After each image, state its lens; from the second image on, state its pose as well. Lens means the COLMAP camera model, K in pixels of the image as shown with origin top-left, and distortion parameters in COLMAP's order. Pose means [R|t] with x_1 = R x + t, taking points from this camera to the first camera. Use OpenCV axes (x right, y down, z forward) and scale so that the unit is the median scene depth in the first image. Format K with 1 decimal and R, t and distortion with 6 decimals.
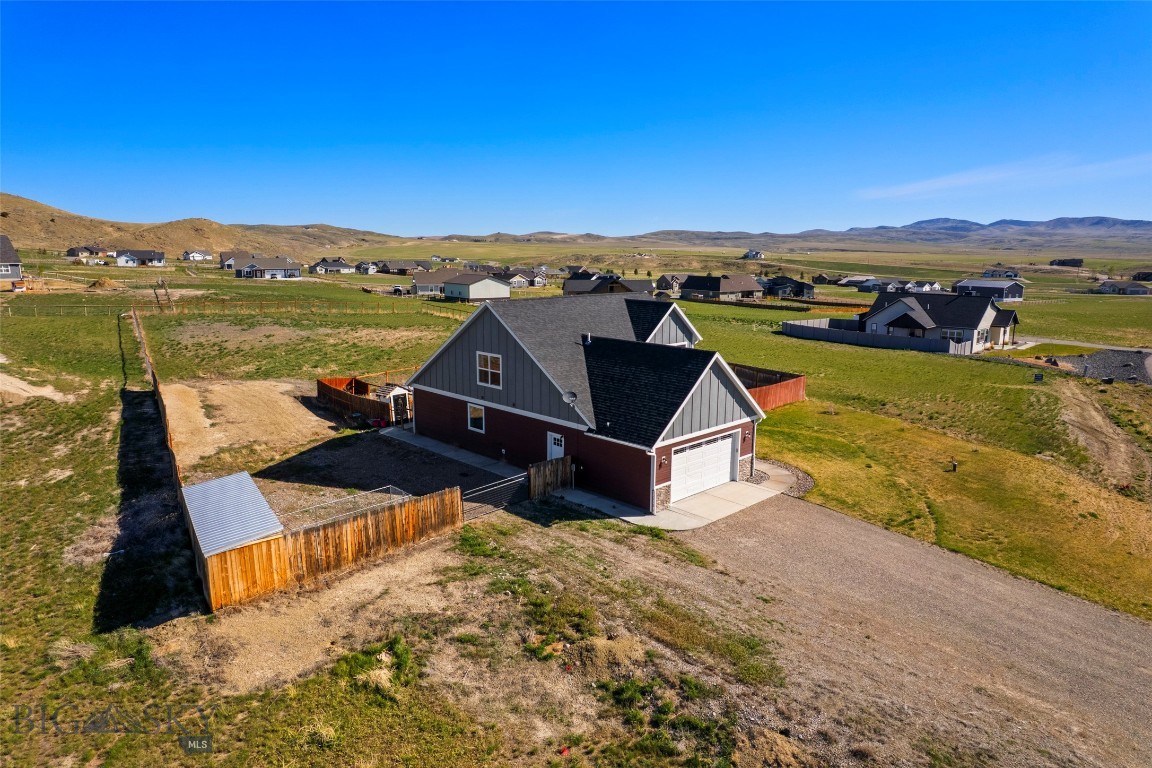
lens RADIAL K [[736.5, 0, 576.3], [0, 736.5, 385.7], [0, 0, 1]] dist [-0.058922, 0.036929]
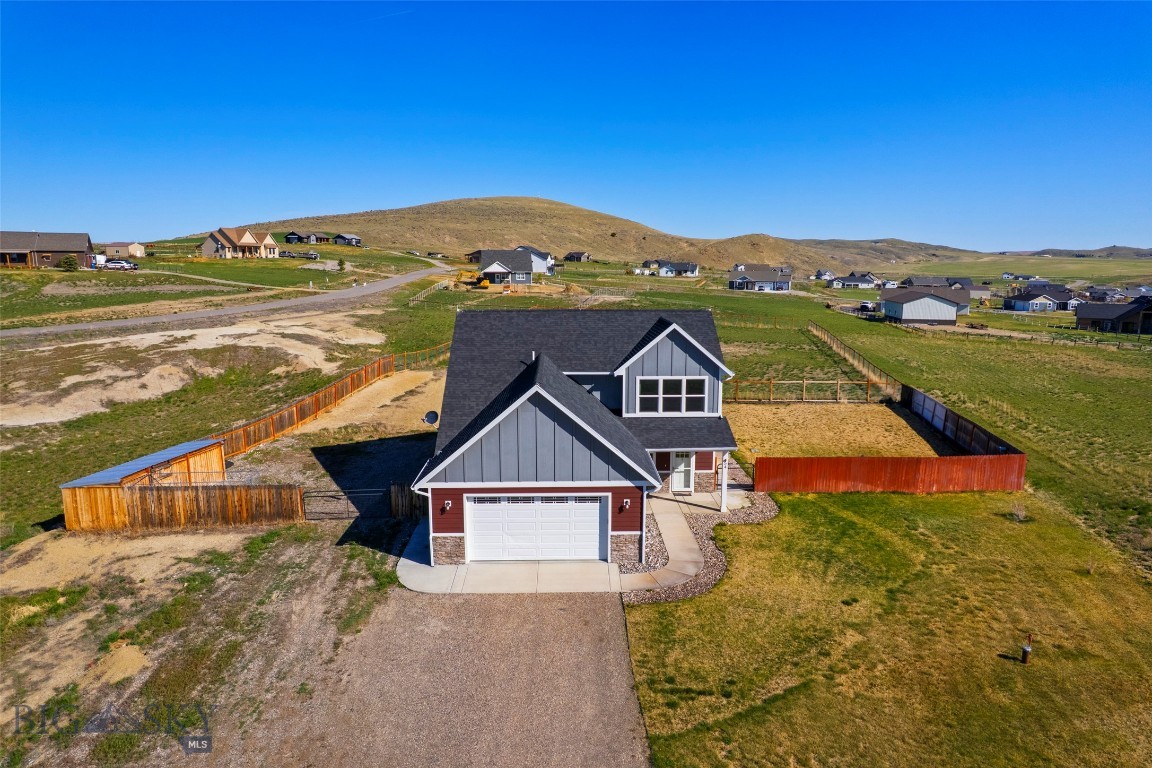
lens RADIAL K [[736.5, 0, 578.4], [0, 736.5, 387.0], [0, 0, 1]] dist [-0.058922, 0.036929]
pose [[0.736216, 0.110737, -0.667625, 0.681474], [-0.122725, 0.992011, 0.029208, -0.065579], [0.665526, 0.060431, 0.743924, 0.416216]]
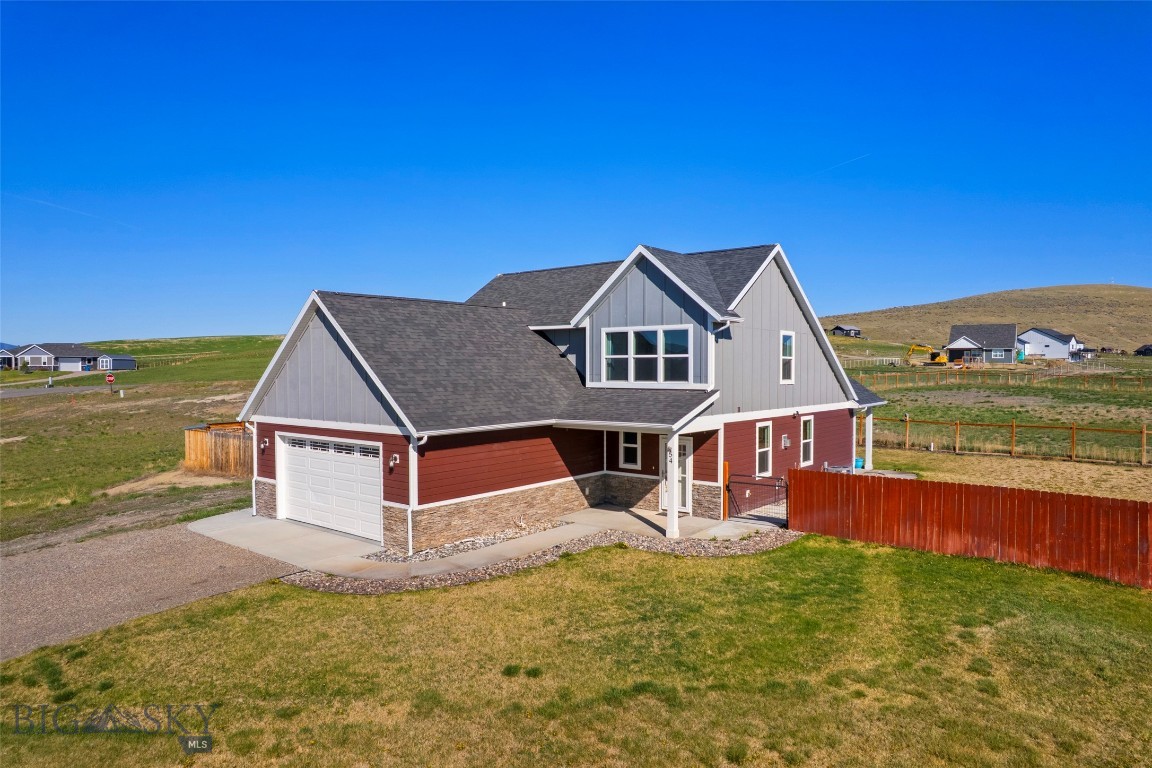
lens RADIAL K [[736.5, 0, 572.7], [0, 736.5, 385.0], [0, 0, 1]] dist [-0.058922, 0.036929]
pose [[0.119500, 0.021952, -0.992591, 0.755647], [-0.180881, 0.983505, -0.000026, -0.006974], [0.976218, 0.179544, 0.121500, 1.056956]]
